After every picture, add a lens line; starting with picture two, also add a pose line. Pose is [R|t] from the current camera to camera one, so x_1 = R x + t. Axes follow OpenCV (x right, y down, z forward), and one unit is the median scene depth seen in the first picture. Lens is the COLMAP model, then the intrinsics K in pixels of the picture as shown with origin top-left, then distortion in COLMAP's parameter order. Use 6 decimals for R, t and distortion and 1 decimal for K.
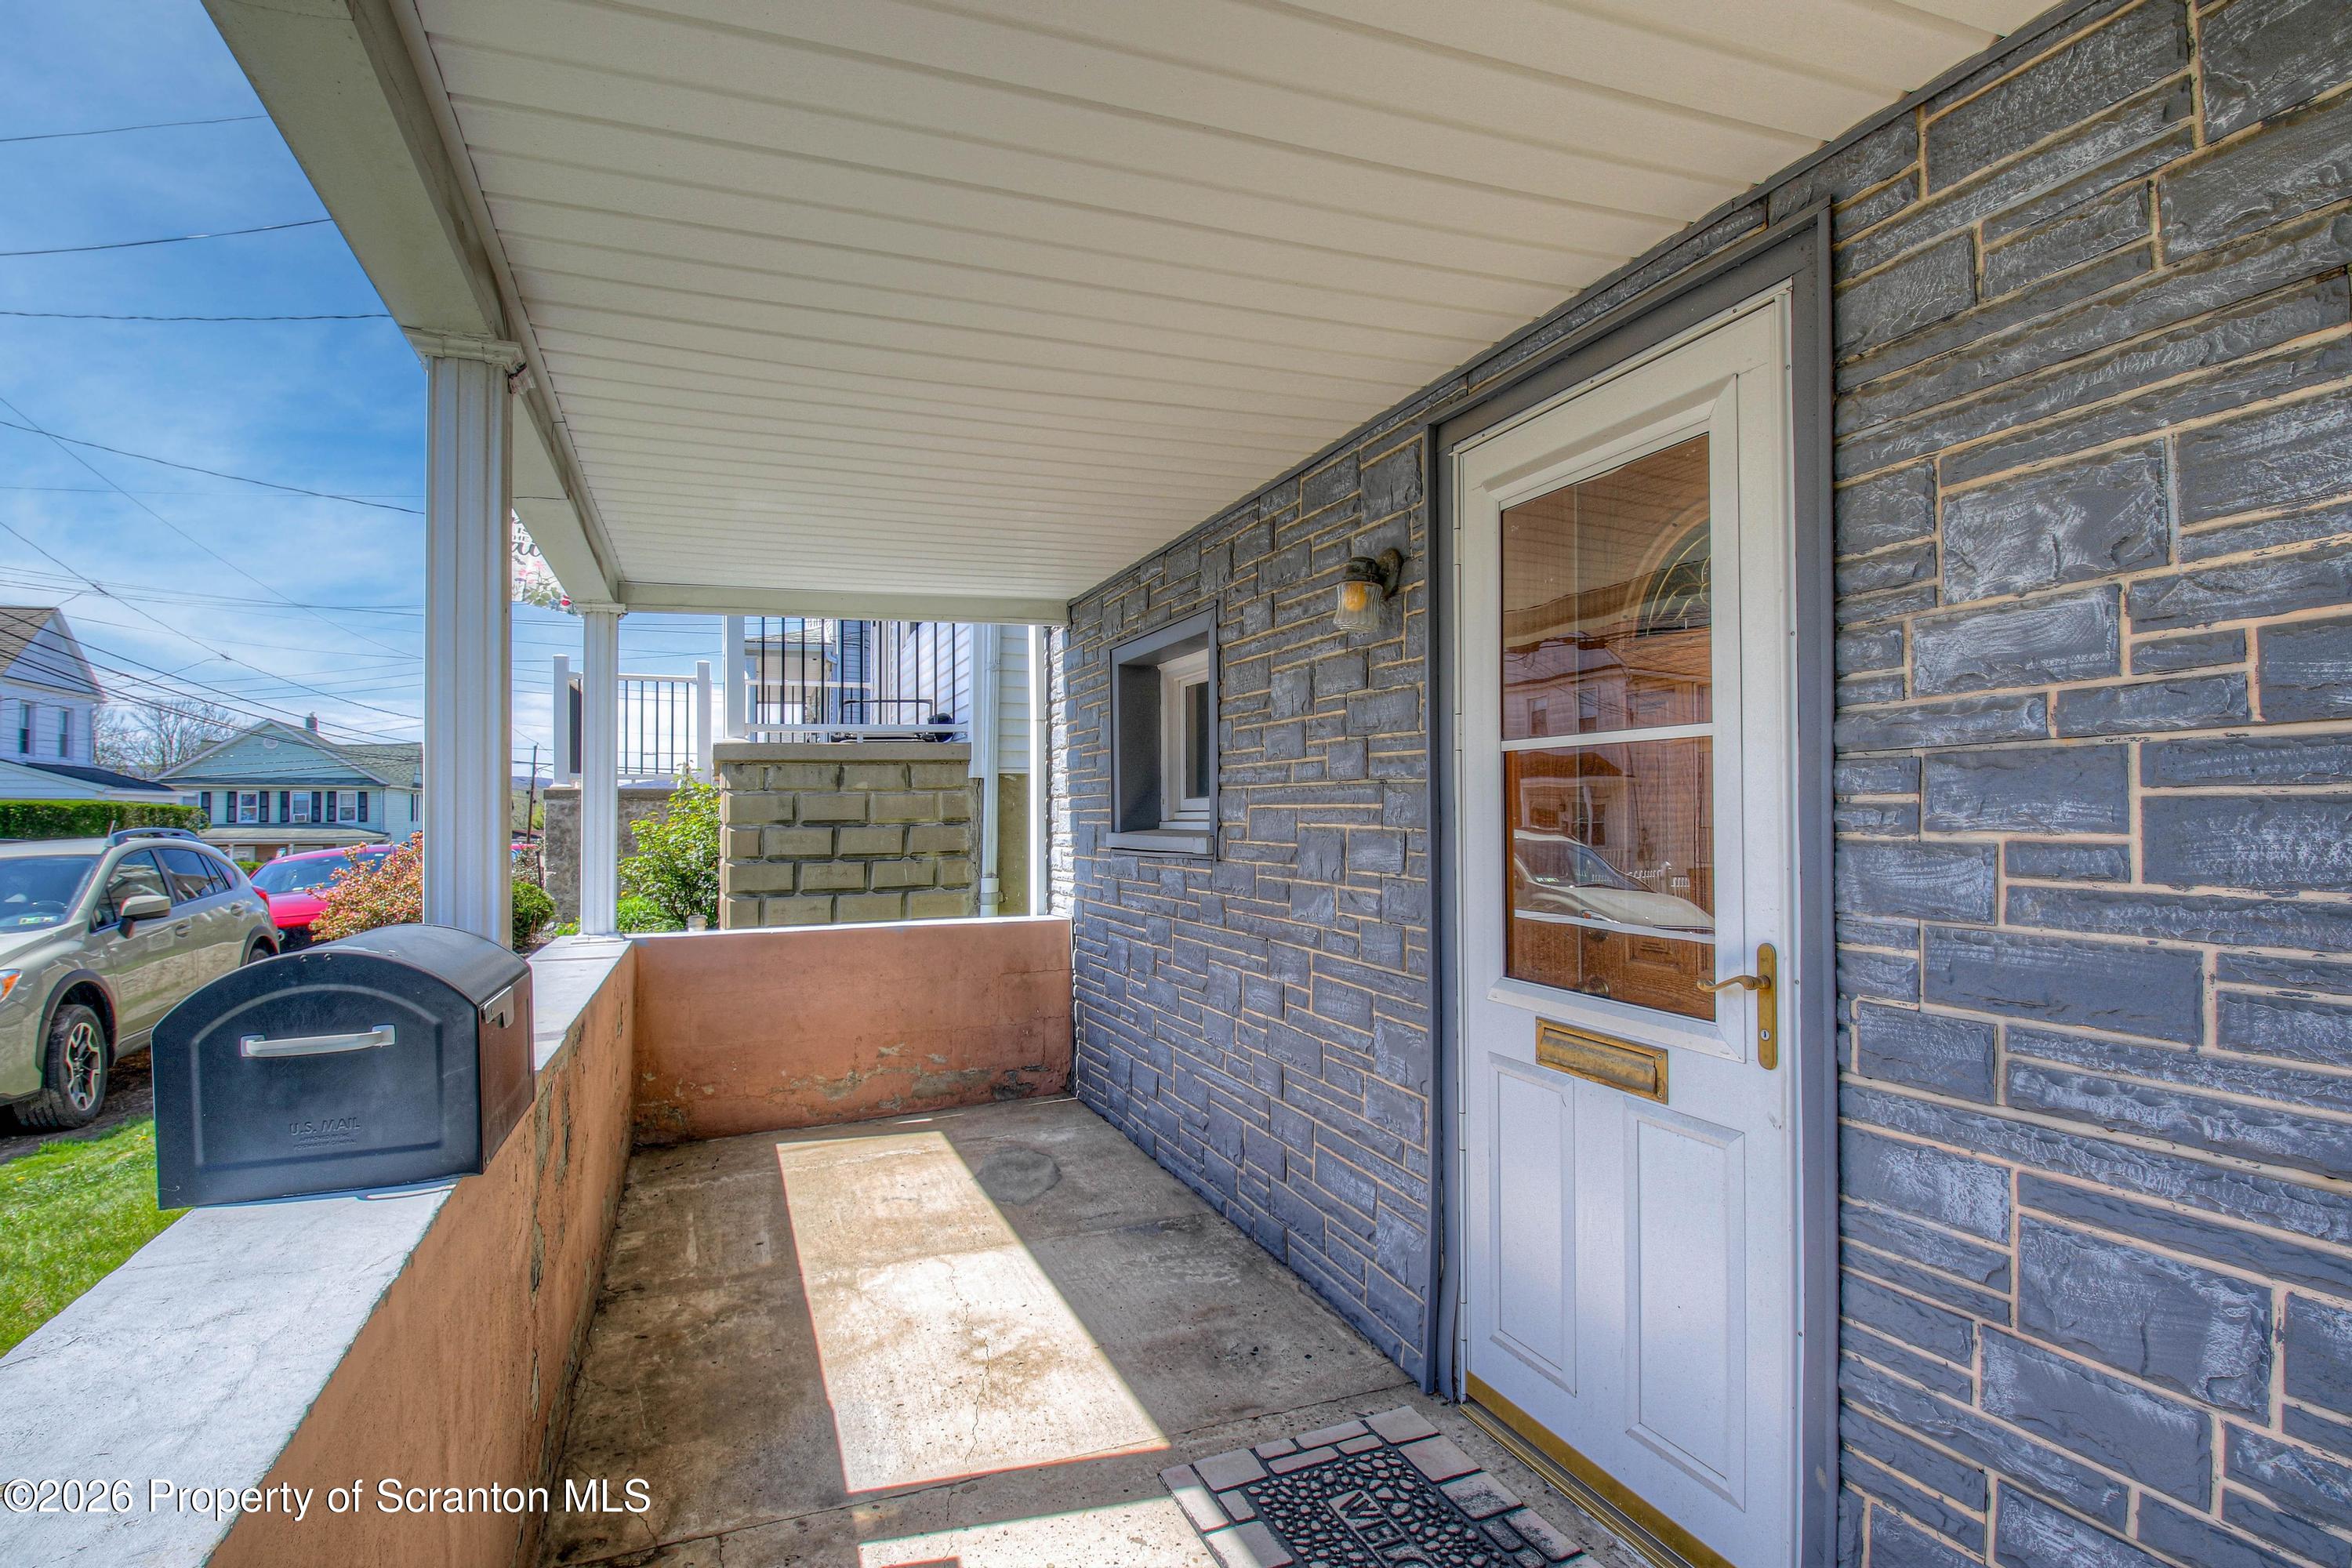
lens RADIAL K [[1183.0, 0, 1174.4], [0, 1183.0, 801.6], [0, 0, 1]] dist [0.003902, 0.000102]
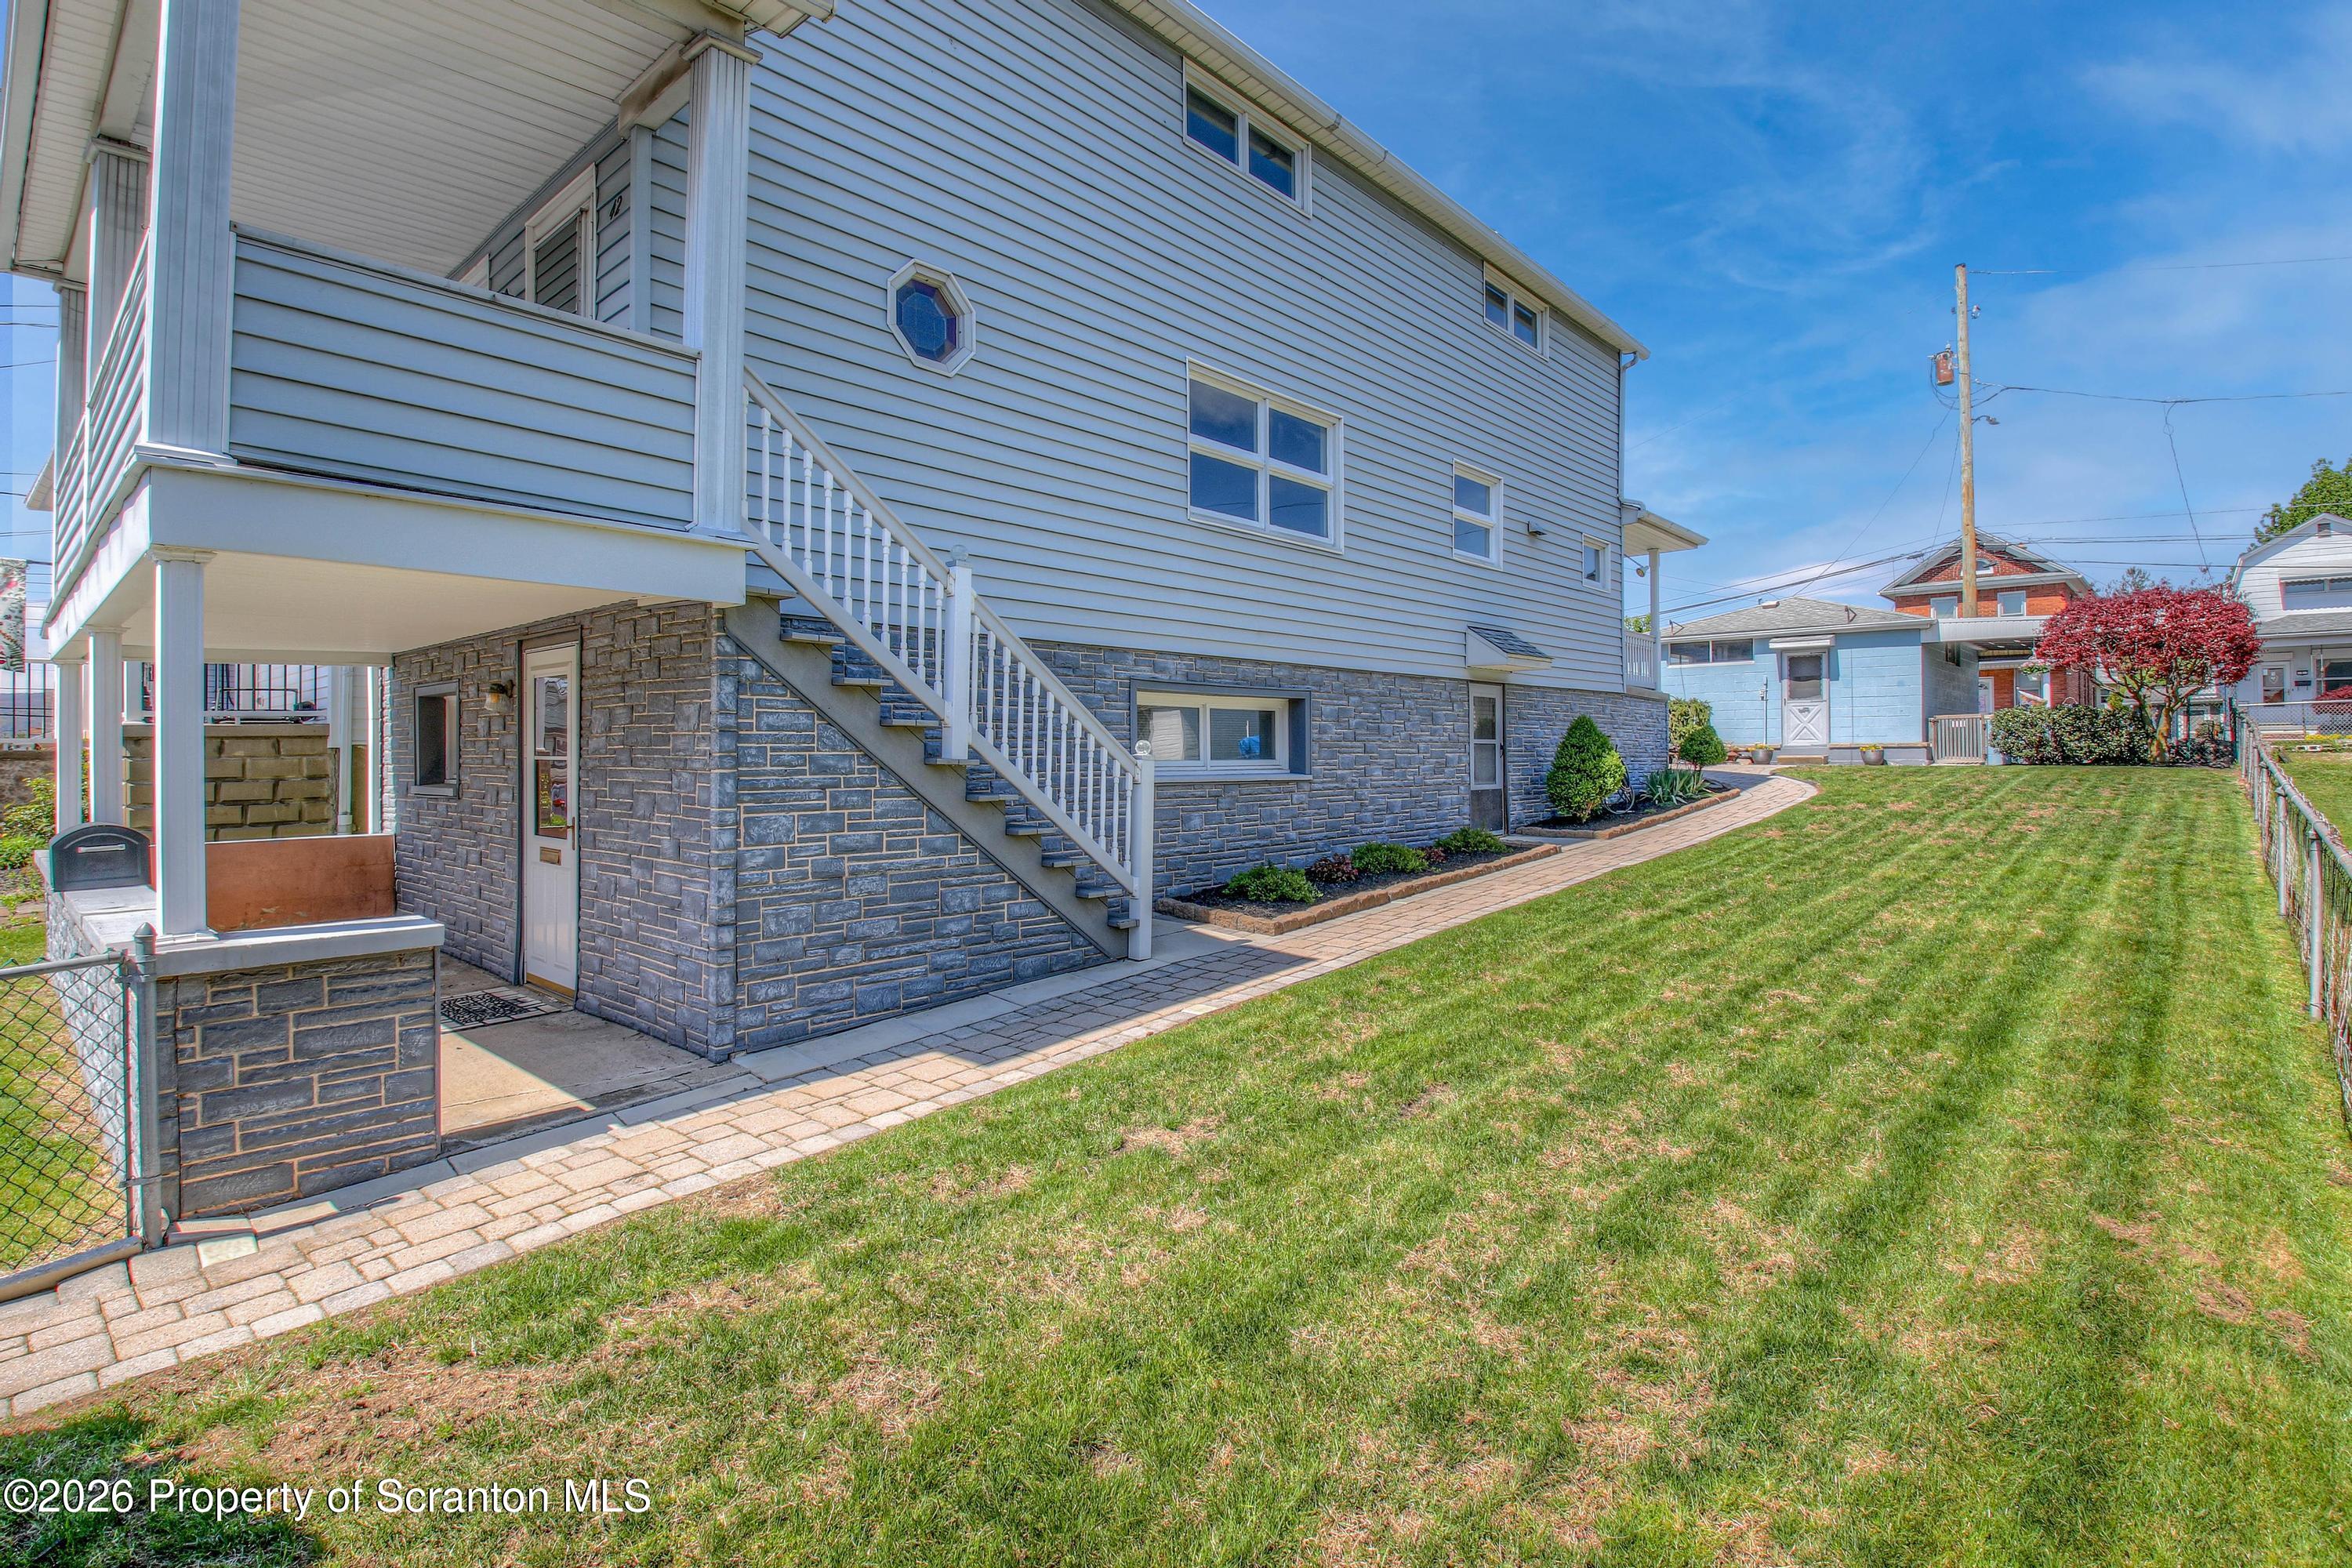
lens RADIAL K [[1118.3, 0, 1199.4], [0, 1118.3, 750.8], [0, 0, 1]] dist [-0.027927, -0.001656]
pose [[0.883338, 0.001470, 0.468734, 0.171985], [-0.004148, 0.999980, 0.004681, -0.032013], [-0.468718, -0.006080, 0.883327, -0.853237]]
